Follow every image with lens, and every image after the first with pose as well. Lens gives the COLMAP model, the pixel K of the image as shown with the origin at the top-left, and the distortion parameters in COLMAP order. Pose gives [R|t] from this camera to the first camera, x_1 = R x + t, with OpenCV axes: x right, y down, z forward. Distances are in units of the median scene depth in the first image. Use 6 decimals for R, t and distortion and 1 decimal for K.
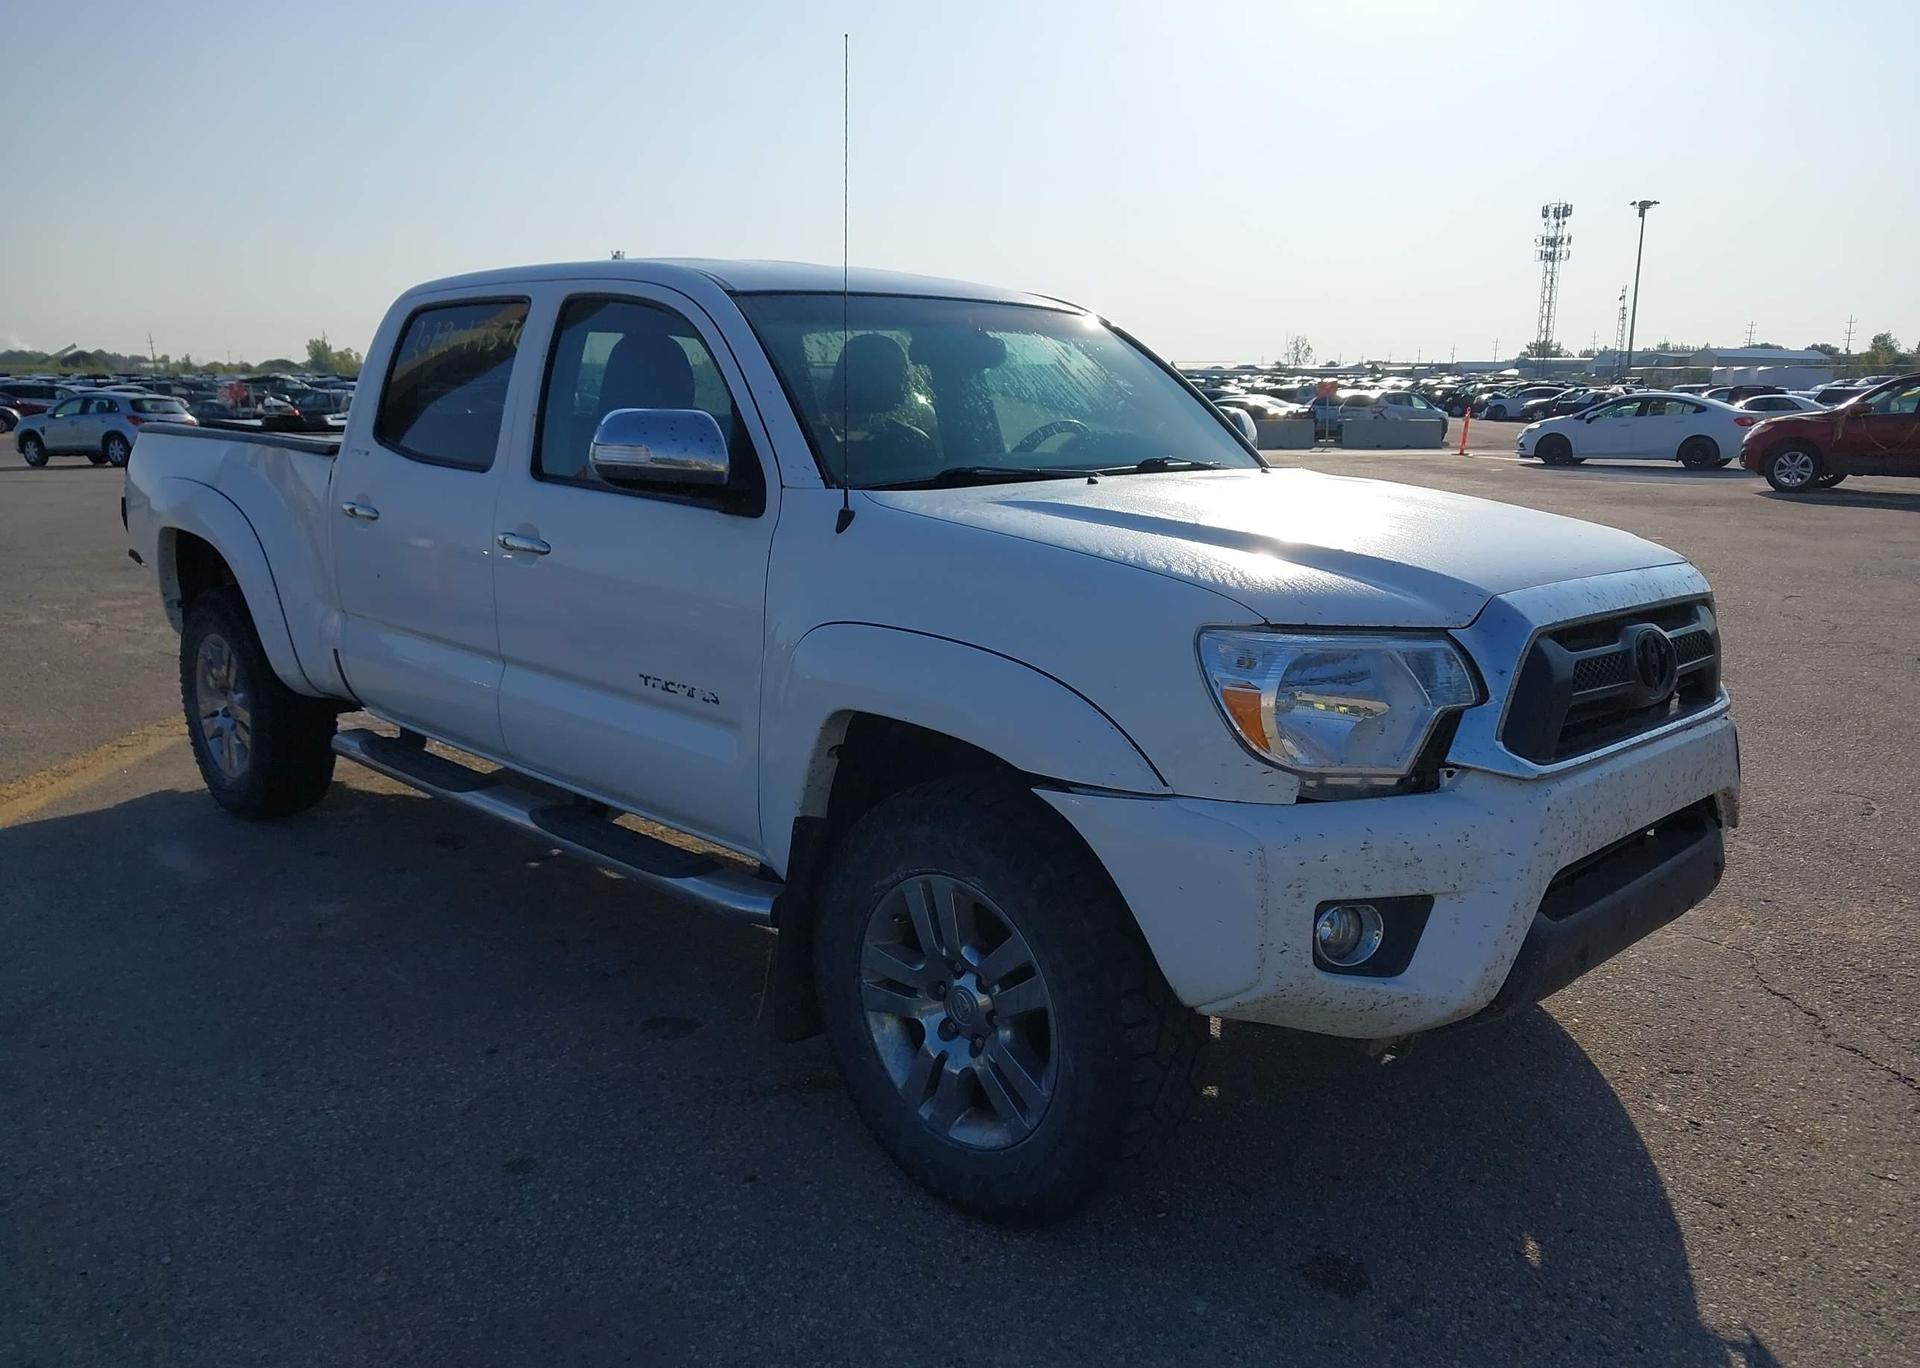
lens RADIAL K [[1526.0, 0, 960.2], [0, 1526.0, 754.0], [0, 0, 1]] dist [0.033323, -0.046192]
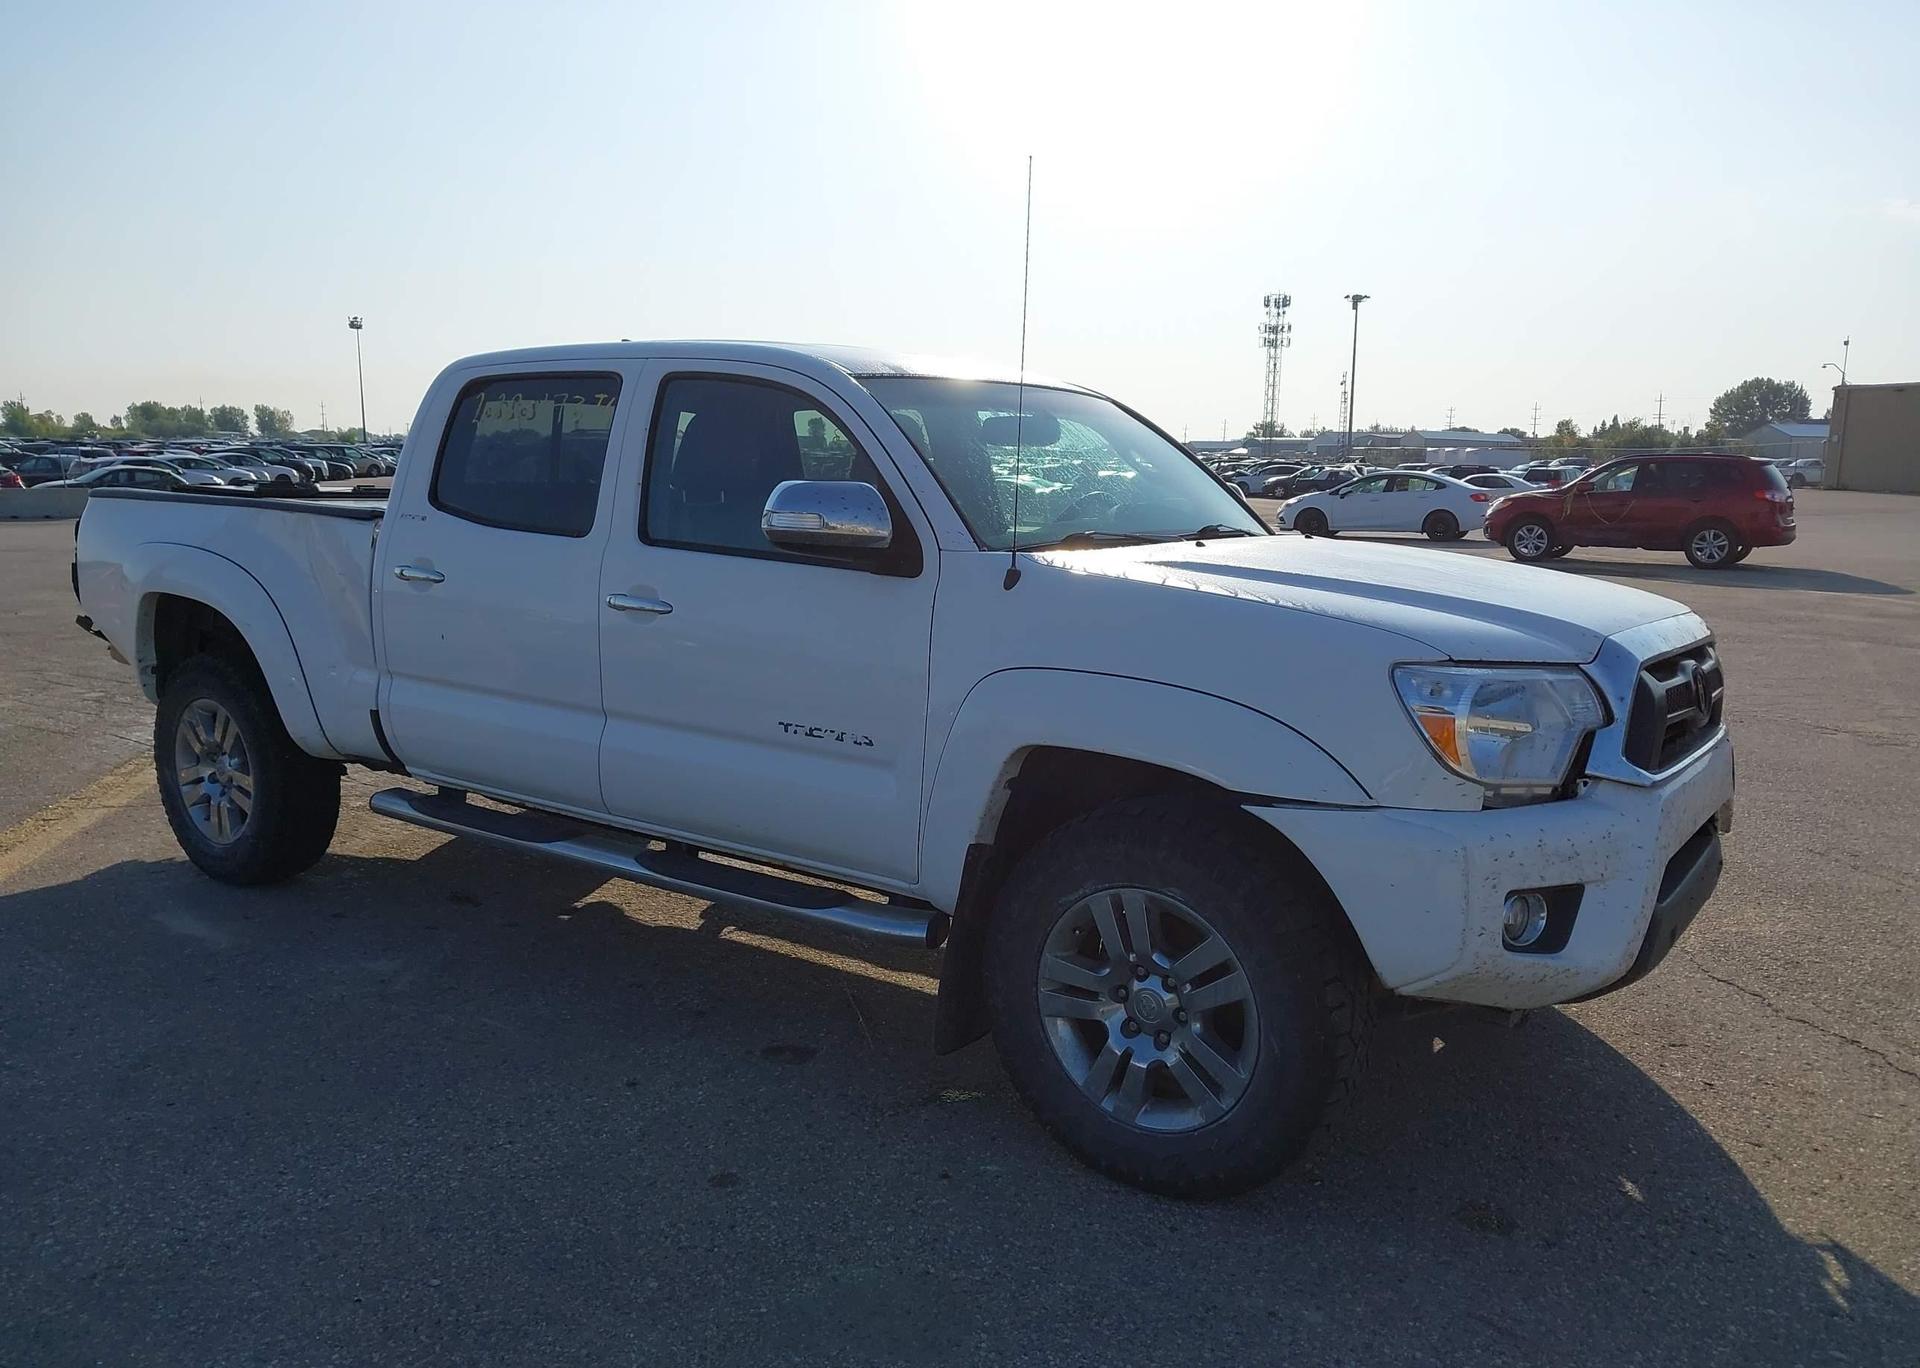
lens RADIAL K [[1526.0, 0, 962.0], [0, 1526.0, 746.3], [0, 0, 1]] dist [0.033323, -0.046192]
pose [[0.987054, -0.019504, 0.159198, -0.196585], [0.027413, 0.998489, -0.047635, 0.015305], [-0.158028, 0.051383, 0.986097, -0.063291]]
